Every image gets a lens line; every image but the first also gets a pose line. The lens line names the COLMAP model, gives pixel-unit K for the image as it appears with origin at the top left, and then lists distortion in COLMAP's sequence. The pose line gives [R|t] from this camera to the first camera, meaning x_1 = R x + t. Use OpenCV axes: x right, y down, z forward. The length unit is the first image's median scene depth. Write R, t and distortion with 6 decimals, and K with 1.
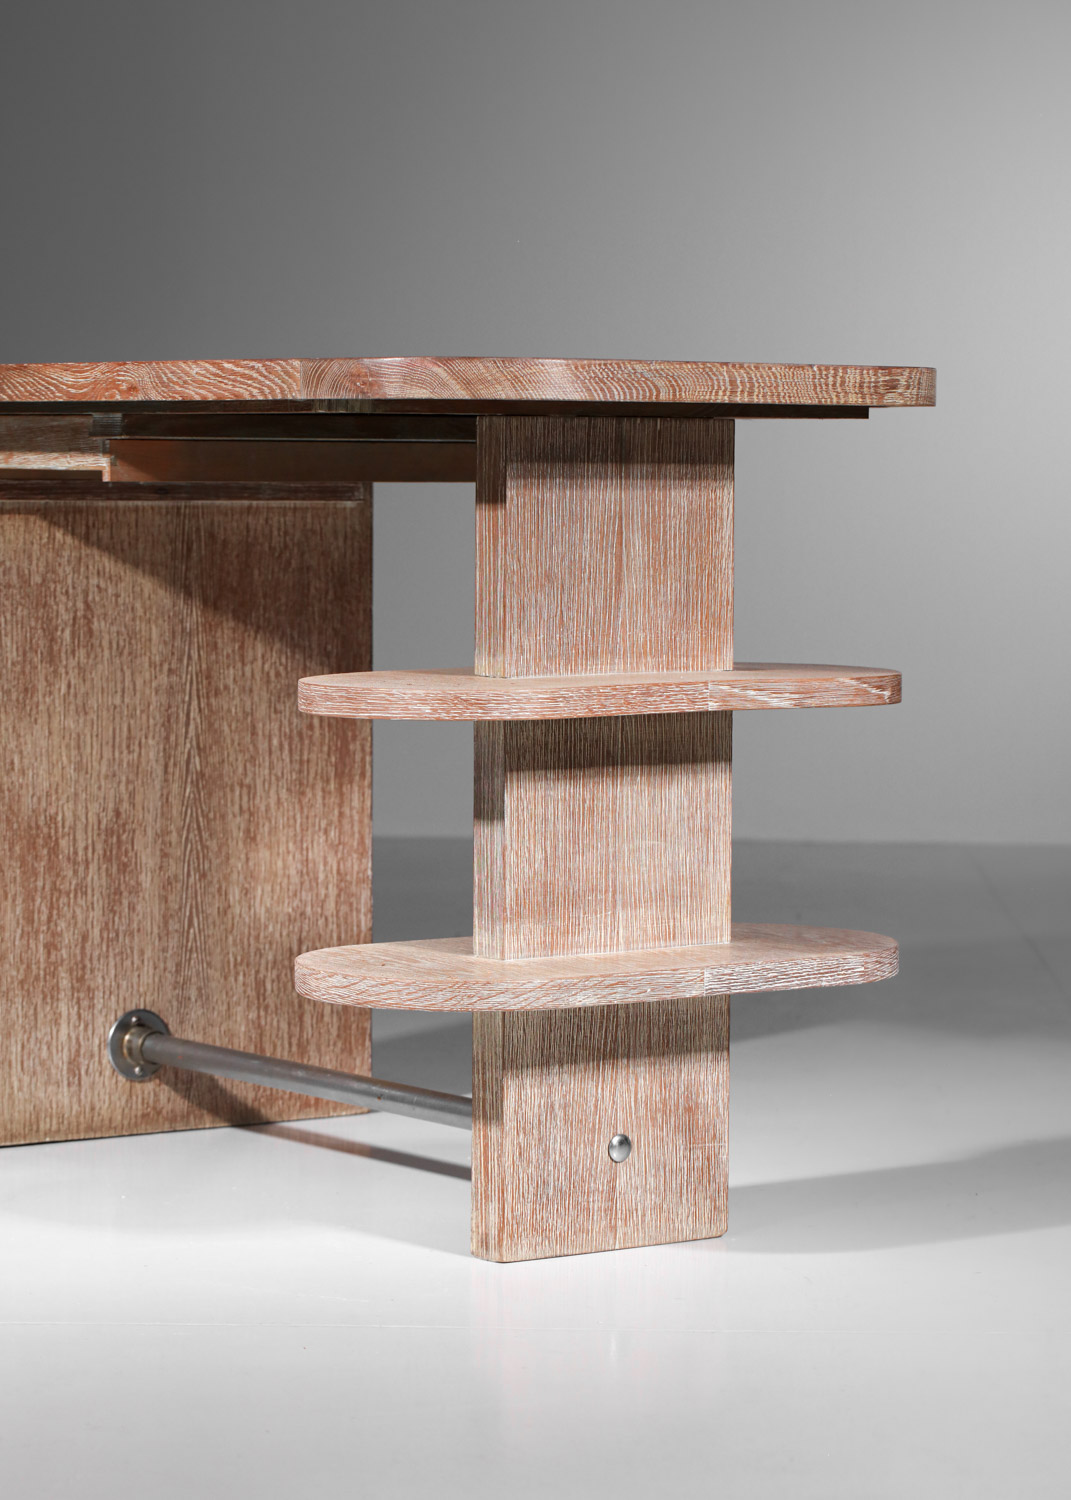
lens RADIAL K [[4651.7, 0, 535.5], [0, 4651.7, 636.8], [0, 0, 1]] dist [-0.115333, -0.134270]
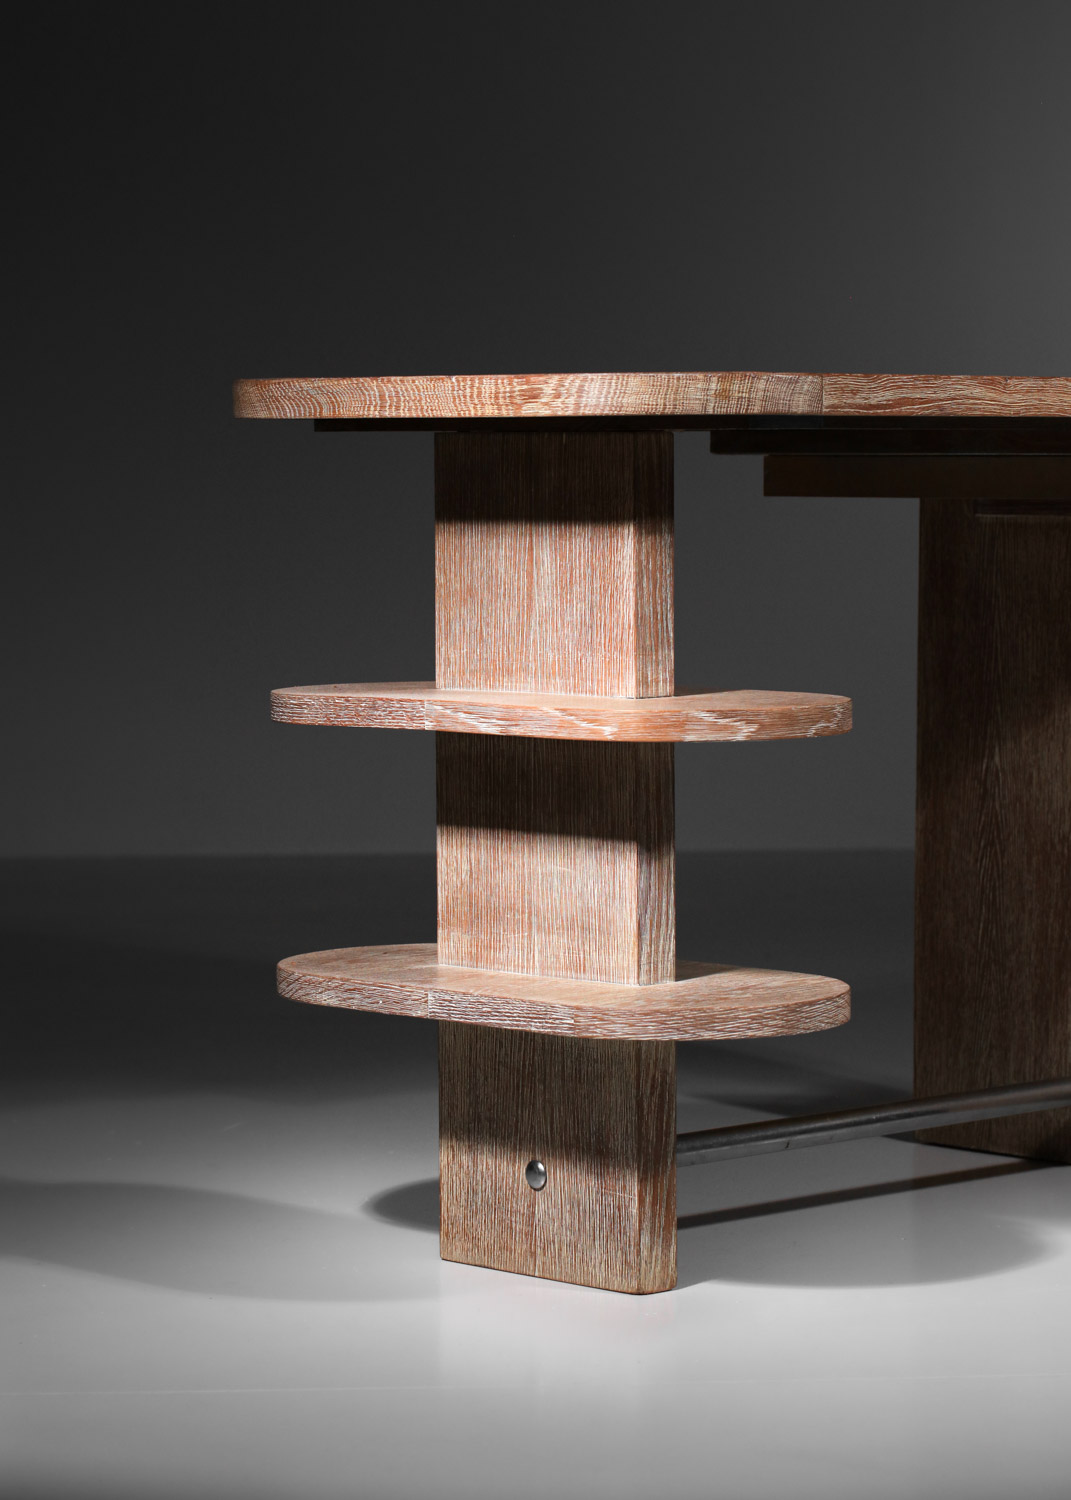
lens RADIAL K [[4634.3, 0, 536.4], [0, 4634.3, 793.4], [0, 0, 1]] dist [-0.066097, 0.329914]
pose [[0.133942, 0.066680, -0.988743, 0.978237], [-0.035850, 0.997407, 0.062408, -0.031724], [0.990340, 0.027088, 0.135985, 0.858448]]
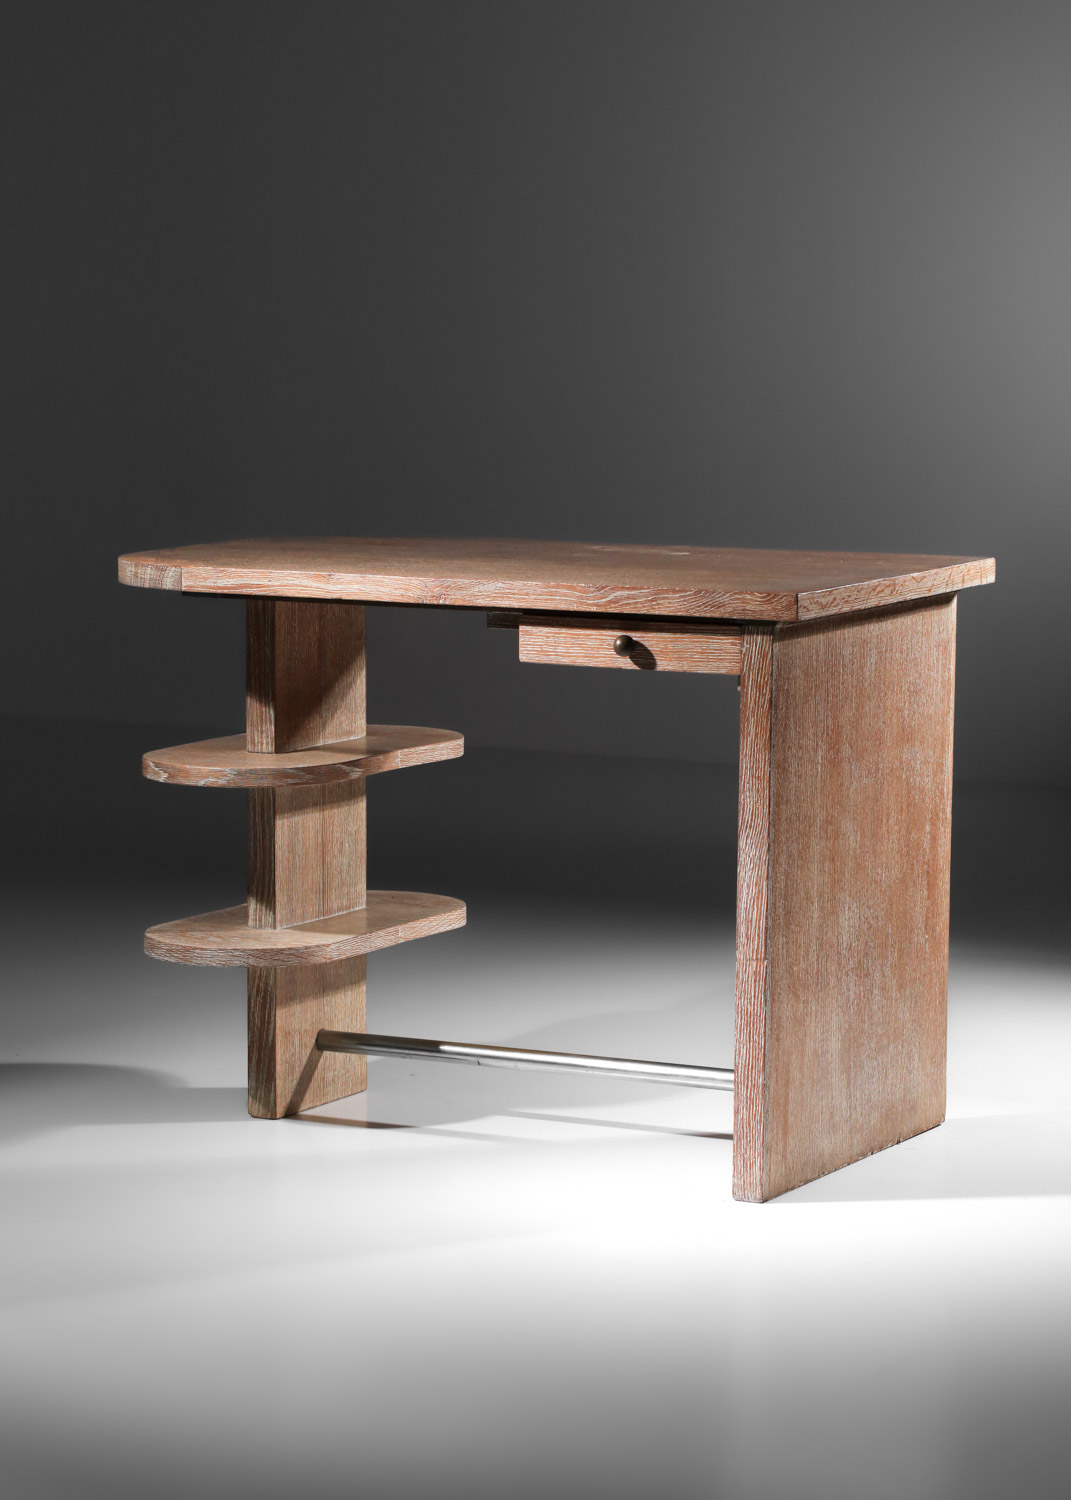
lens RADIAL K [[4651.7, 0, 535.5], [0, 4651.7, 636.8], [0, 0, 1]] dist [-0.115333, -0.134270]
pose [[-0.897398, 0.031979, -0.440061, 0.637391], [-0.026608, 0.991633, 0.126320, -0.229249], [0.440419, 0.125068, -0.889038, 2.423525]]
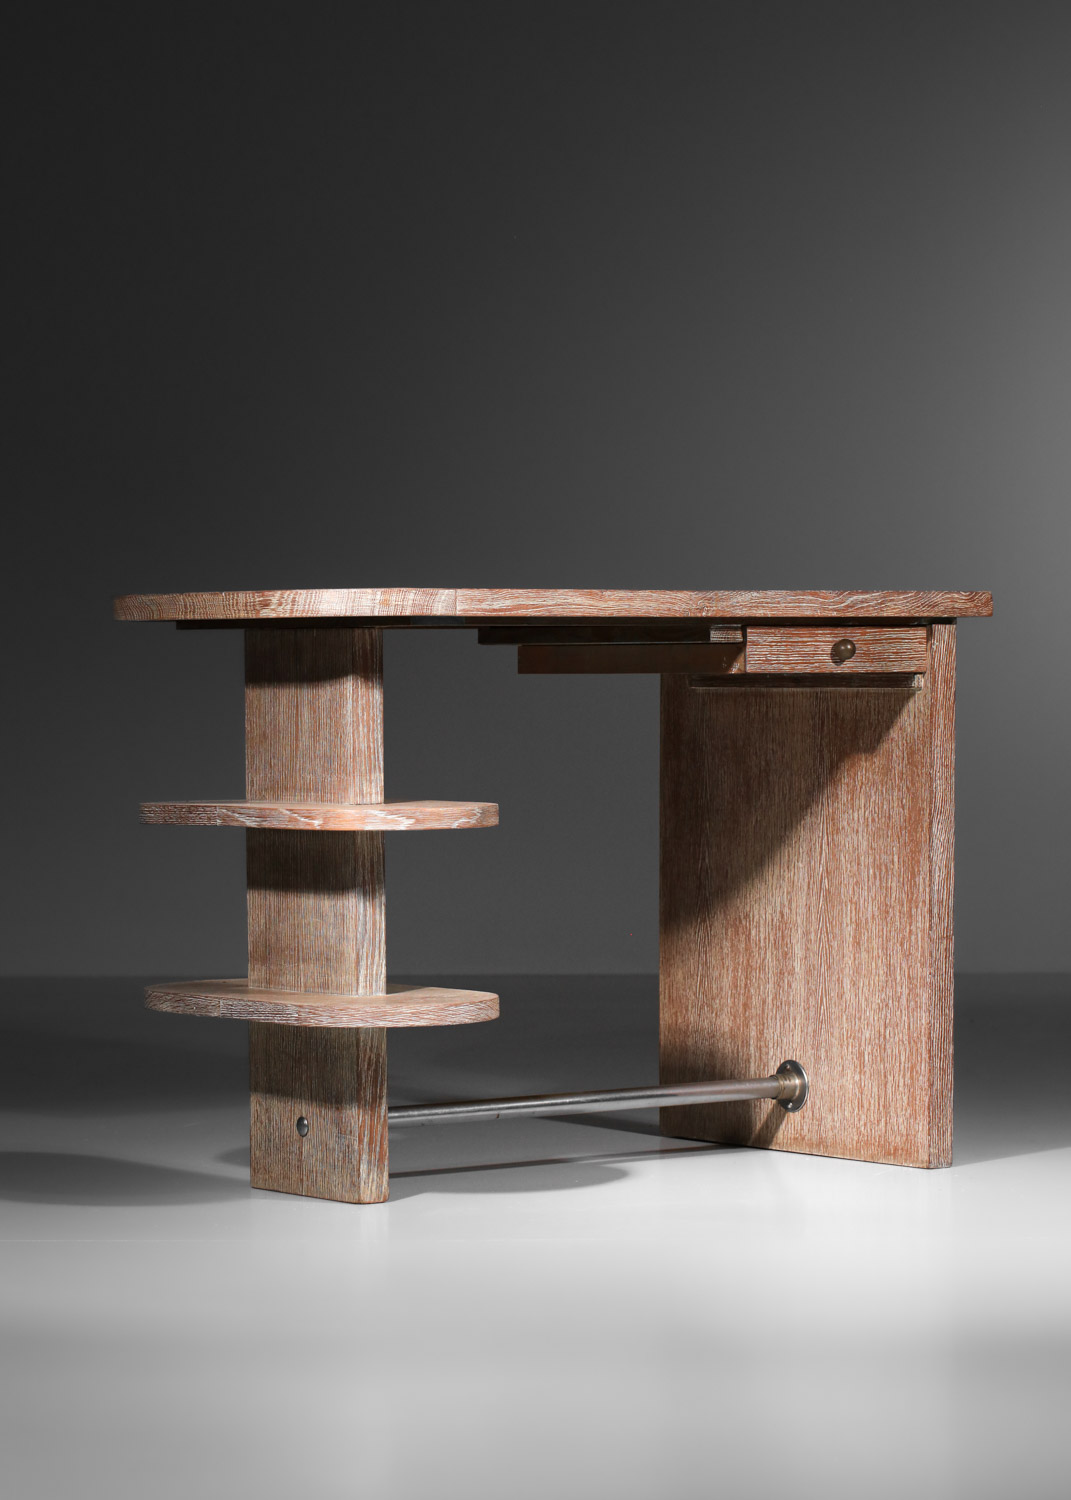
lens RADIAL K [[4634.3, 0, 536.4], [0, 4634.3, 793.4], [0, 0, 1]] dist [-0.066097, 0.329914]
pose [[0.017626, 0.021230, -0.999619, 1.470327], [-0.032750, 0.999250, 0.020644, -0.027443], [0.999308, 0.032374, 0.018308, 1.036693]]
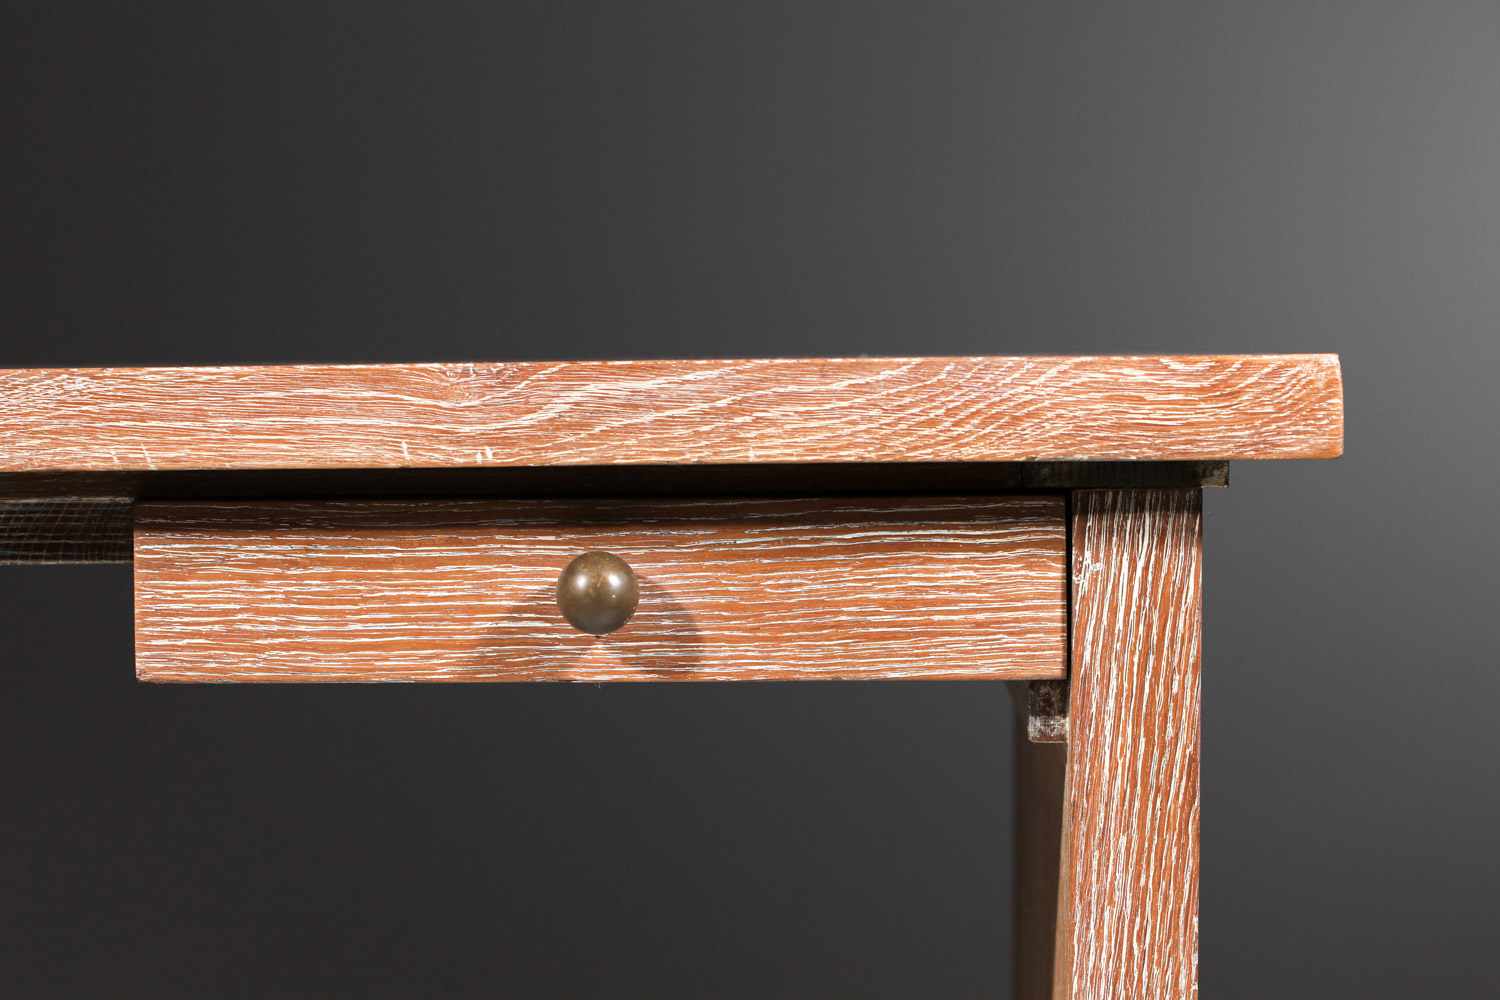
lens RADIAL K [[4257.0, 0, 750.0], [0, 4257.0, 500.0], [0, 0, 1]] dist [-0.022327, 0.019244]
pose [[-0.614380, 0.006575, -0.788983, 0.248781], [-0.027706, 0.999169, 0.029901, -0.064588], [0.788523, 0.040230, -0.613687, 1.384990]]
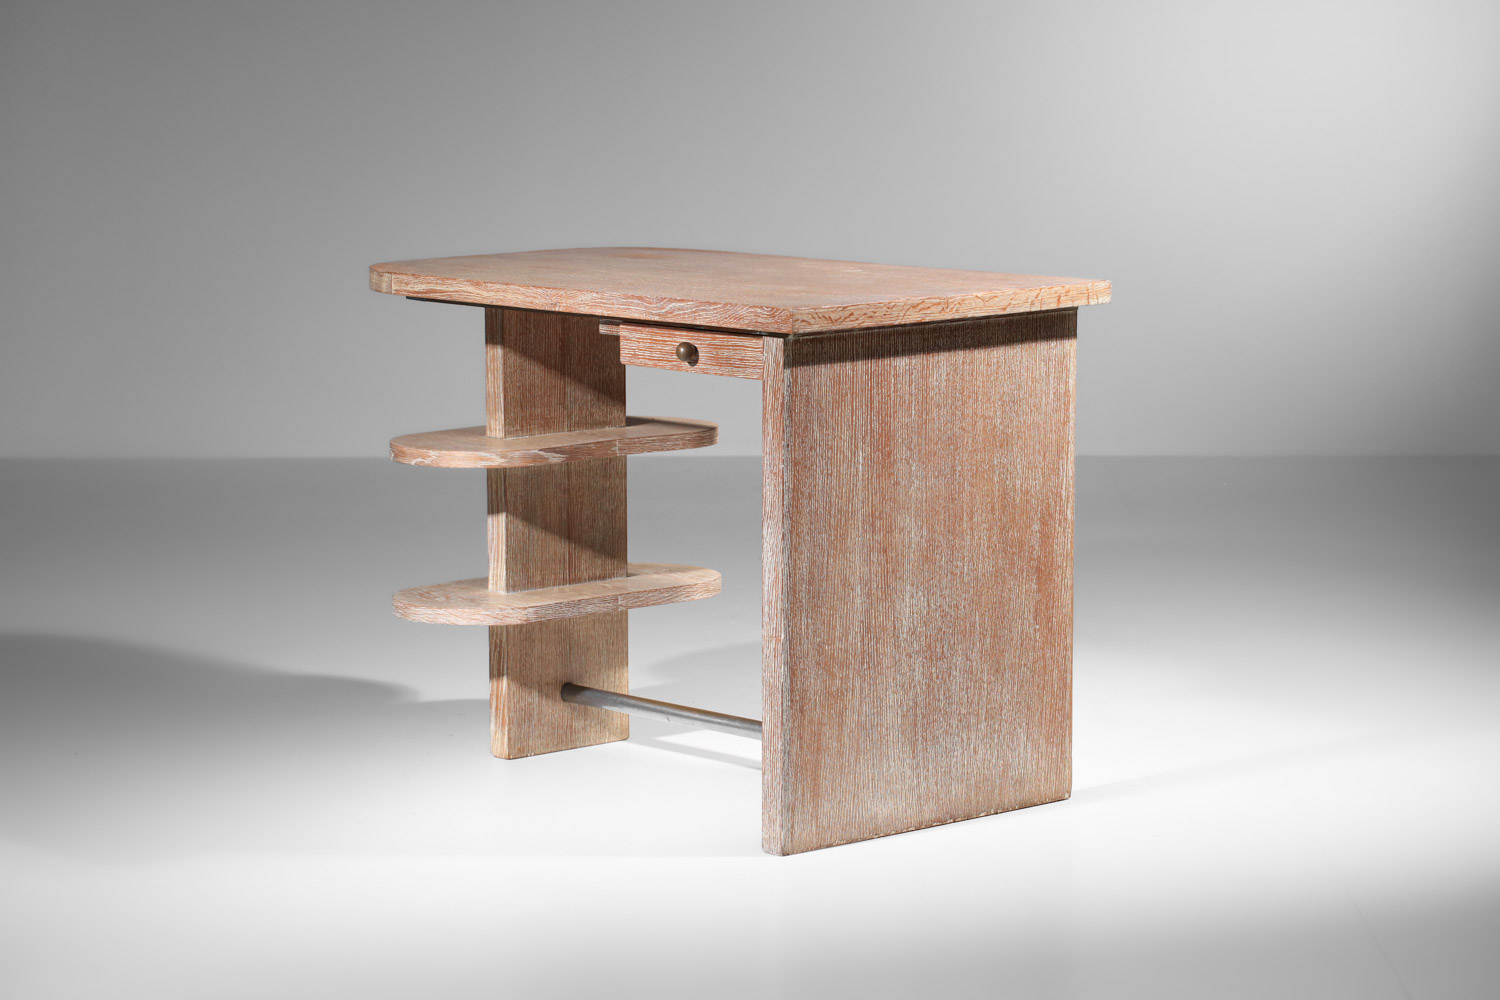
lens RADIAL K [[4257.0, 0, 750.0], [0, 4257.0, 500.0], [0, 0, 1]] dist [-0.022327, 0.019244]
pose [[-0.994097, 0.011940, -0.107836, 0.117905], [-0.006727, 0.985231, 0.171096, -0.247156], [0.108286, 0.170812, -0.979335, 2.610392]]
